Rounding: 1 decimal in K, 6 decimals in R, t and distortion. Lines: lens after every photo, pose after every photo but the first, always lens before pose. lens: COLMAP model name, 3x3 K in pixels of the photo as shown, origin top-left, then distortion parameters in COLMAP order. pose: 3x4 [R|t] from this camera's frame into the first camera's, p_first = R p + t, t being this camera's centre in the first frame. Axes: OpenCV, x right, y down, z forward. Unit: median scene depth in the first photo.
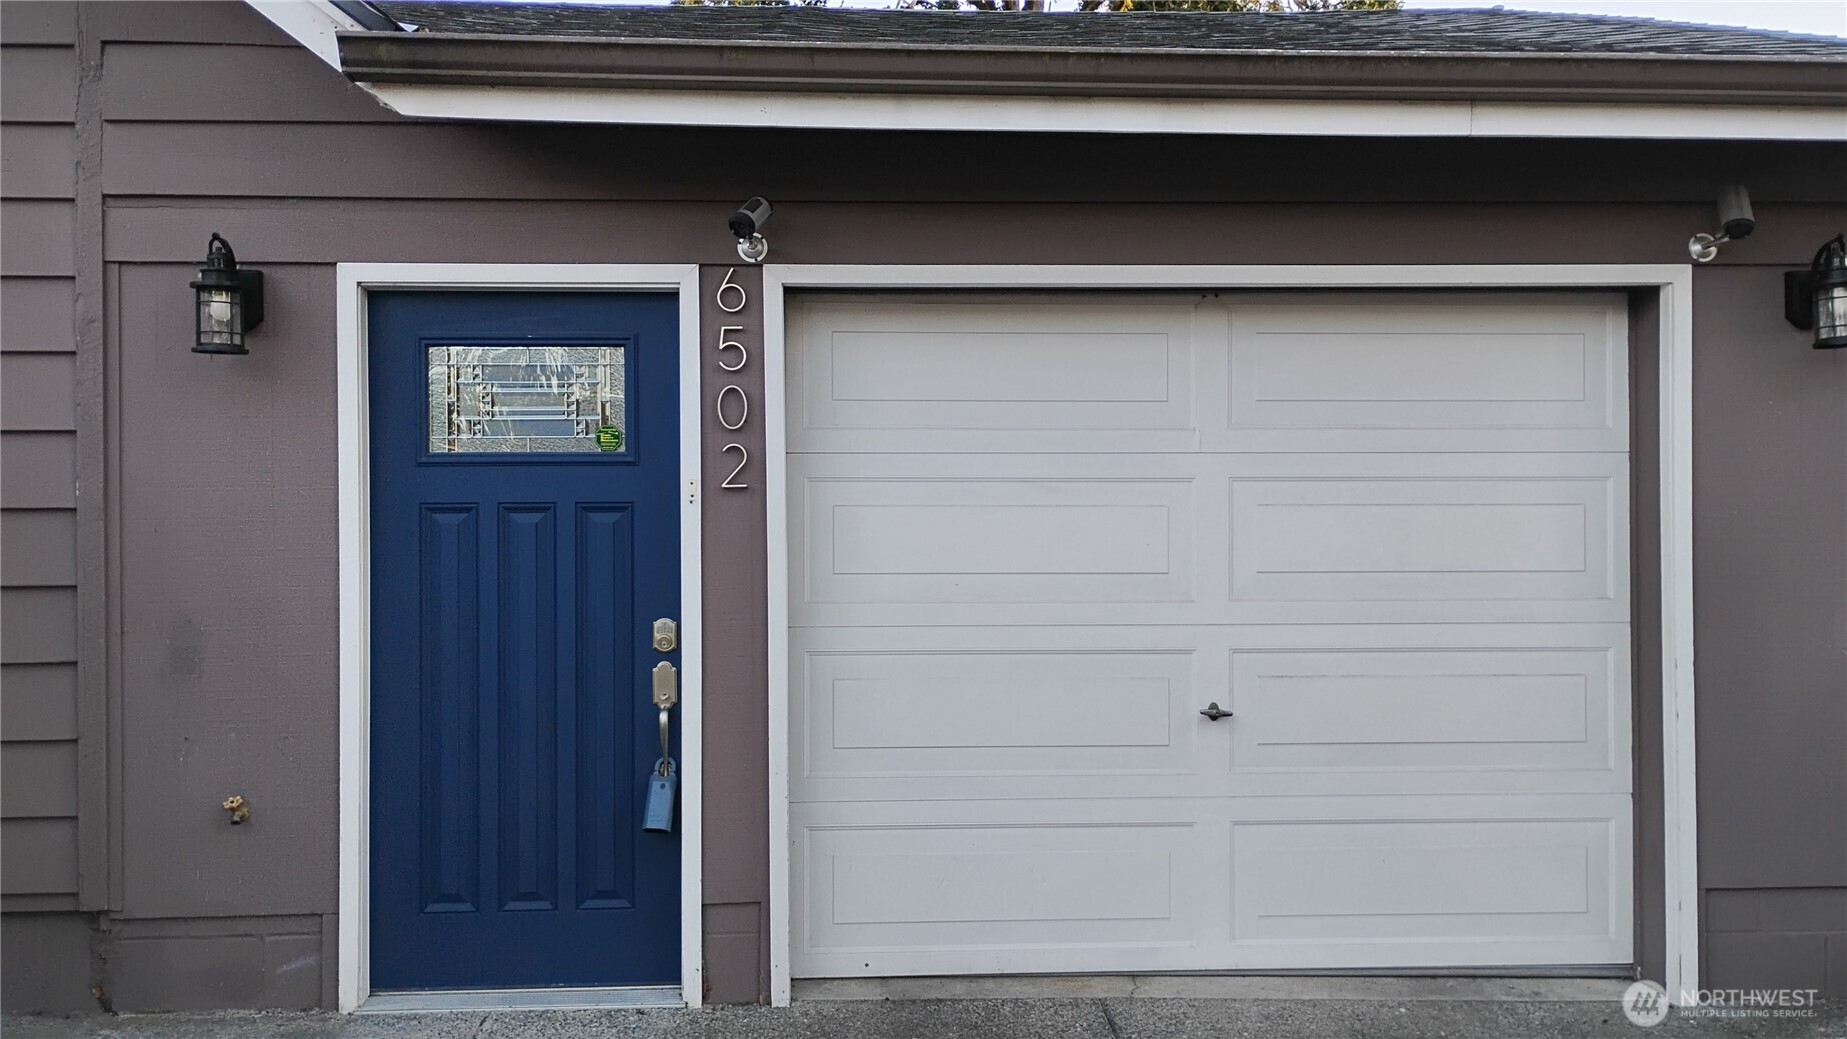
lens RADIAL K [[1518.8, 0, 919.6], [0, 1518.8, 520.6], [0, 0, 1]] dist [0.054572, -0.048950]
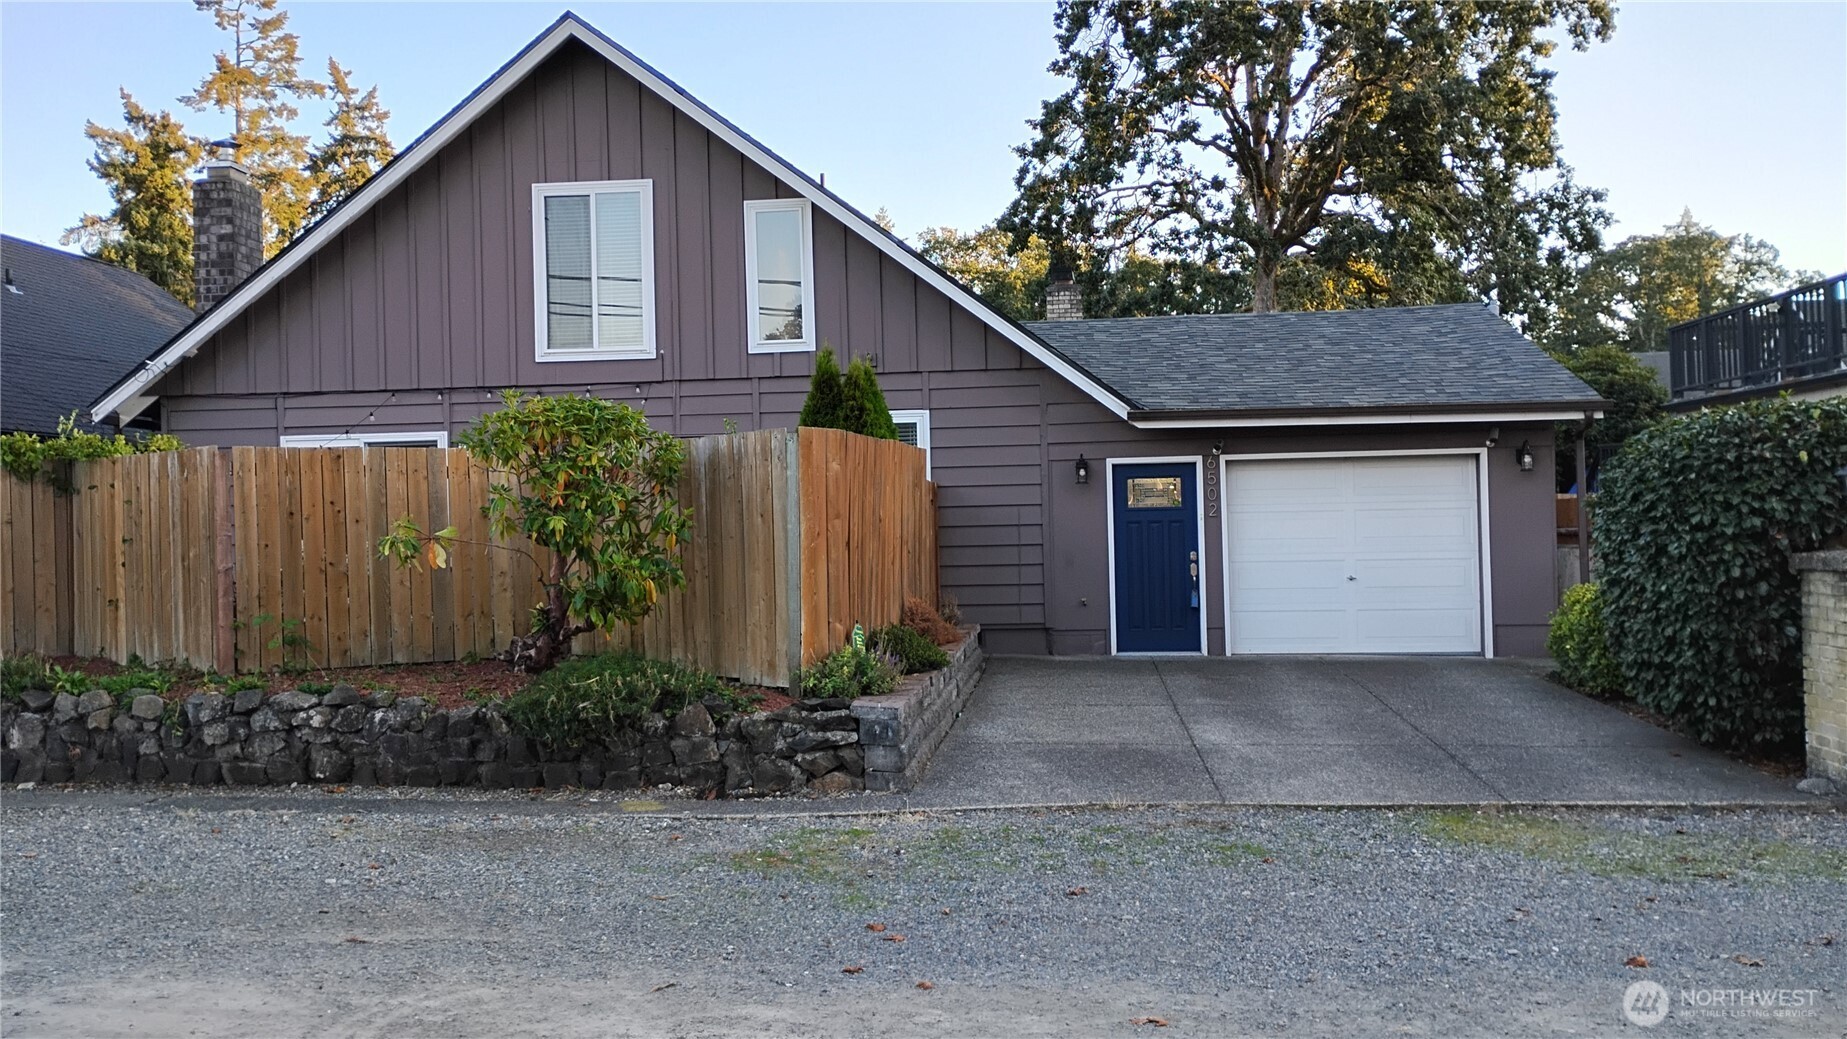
lens RADIAL K [[1518.8, 0, 926.4], [0, 1518.8, 521.7], [0, 0, 1]] dist [0.054572, -0.048950]
pose [[0.988397, -0.016627, -0.150977, -0.250523], [0.015388, 0.999838, -0.009367, 0.016426], [0.151108, 0.006935, 0.988493, -2.746501]]
